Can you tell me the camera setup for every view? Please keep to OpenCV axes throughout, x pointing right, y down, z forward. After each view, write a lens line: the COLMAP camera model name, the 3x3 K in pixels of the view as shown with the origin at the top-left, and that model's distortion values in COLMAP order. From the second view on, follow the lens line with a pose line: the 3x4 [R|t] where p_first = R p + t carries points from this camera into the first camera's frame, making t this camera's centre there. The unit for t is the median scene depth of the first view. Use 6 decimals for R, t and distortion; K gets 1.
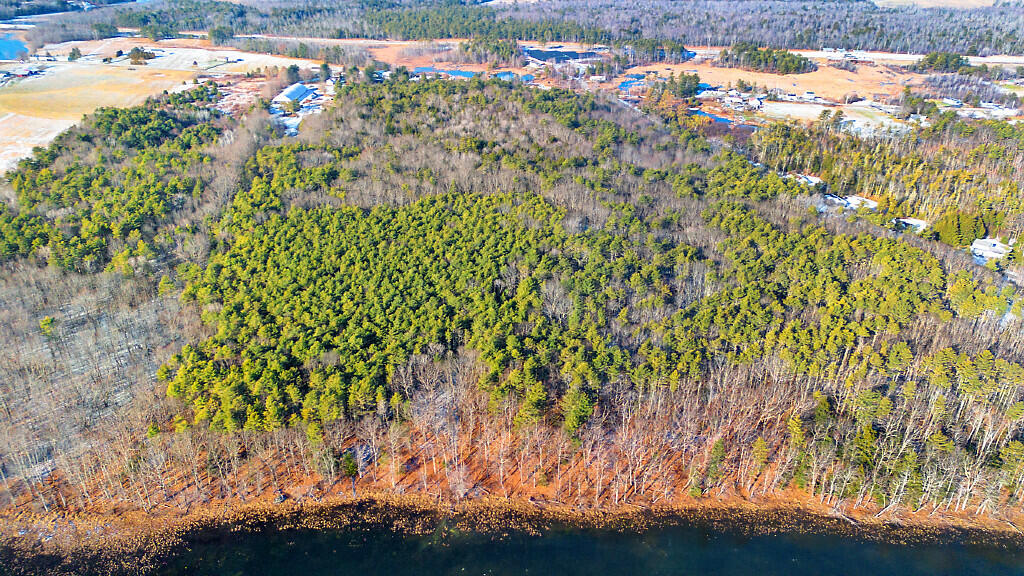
lens RADIAL K [[719.3, 0, 512.0], [0, 719.3, 288.0], [0, 0, 1]] dist [0.075183, -0.058188]
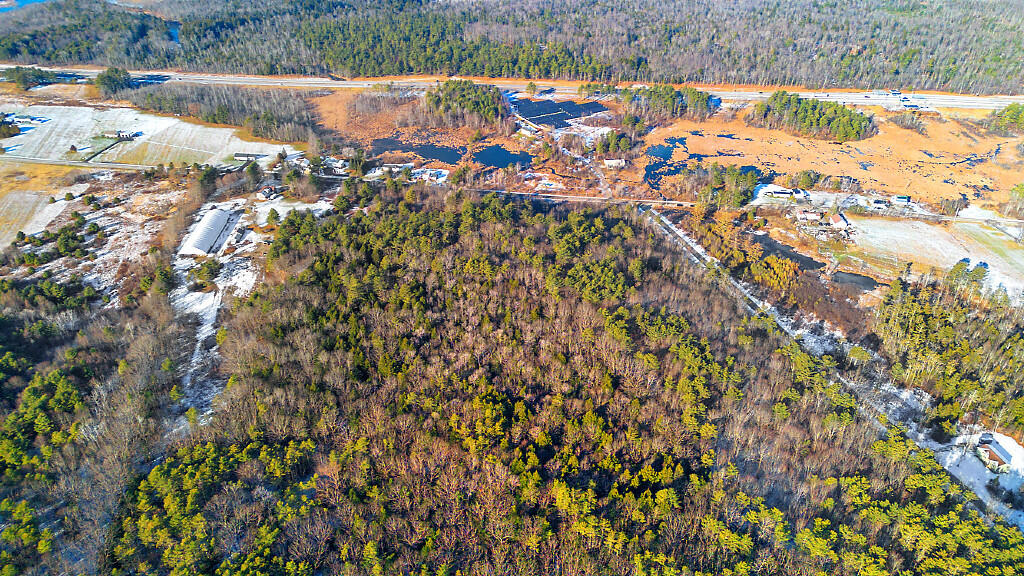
lens RADIAL K [[719.3, 0, 512.0], [0, 719.3, 288.0], [0, 0, 1]] dist [0.075183, -0.058188]
pose [[0.997109, -0.037919, 0.065840, -0.095091], [0.032339, 0.995954, 0.083845, -0.450120], [-0.068753, -0.081473, 0.994301, 0.463134]]
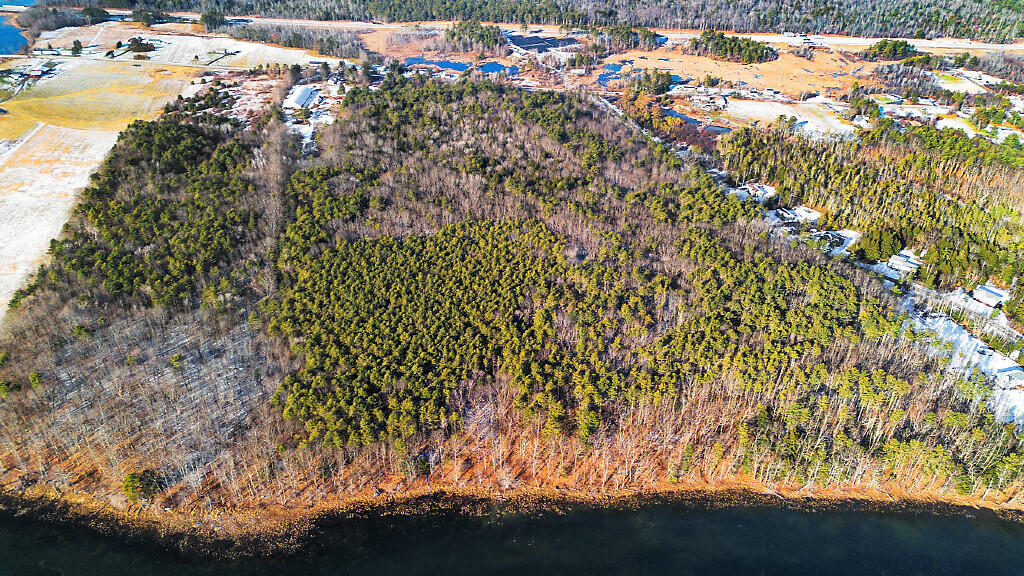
lens RADIAL K [[719.3, 0, 512.0], [0, 719.3, 288.0], [0, 0, 1]] dist [0.075183, -0.058188]
pose [[0.999000, -0.020186, 0.039898, -0.059735], [0.016844, 0.996456, 0.082408, -0.116611], [-0.041420, -0.081653, 0.995800, -0.198860]]
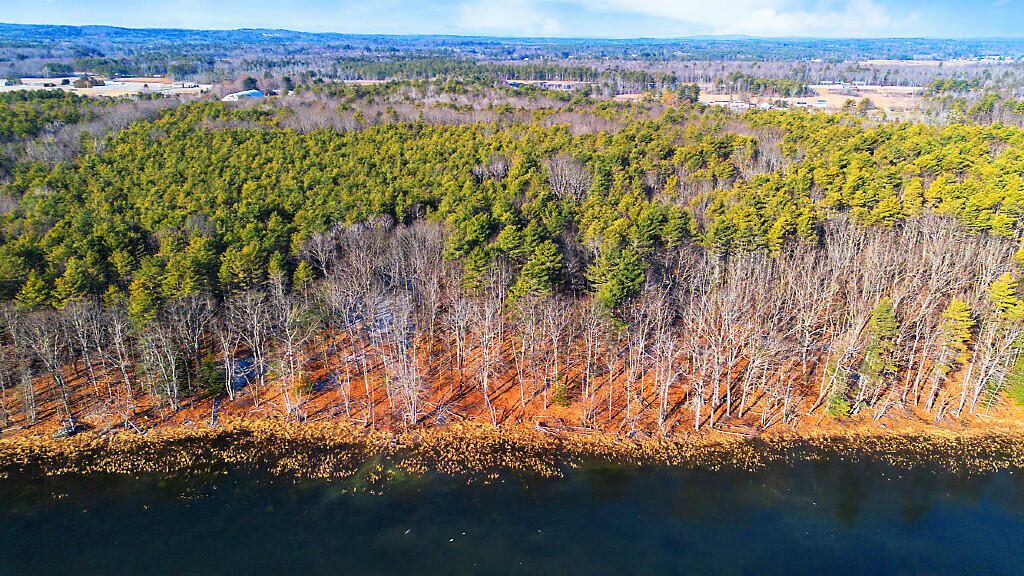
lens RADIAL K [[719.3, 0, 512.0], [0, 719.3, 288.0], [0, 0, 1]] dist [0.075183, -0.058188]
pose [[0.999650, -0.008932, 0.024892, -0.004250], [0.012175, 0.990995, -0.133341, 0.145029], [-0.023476, 0.133597, 0.990758, 0.248165]]
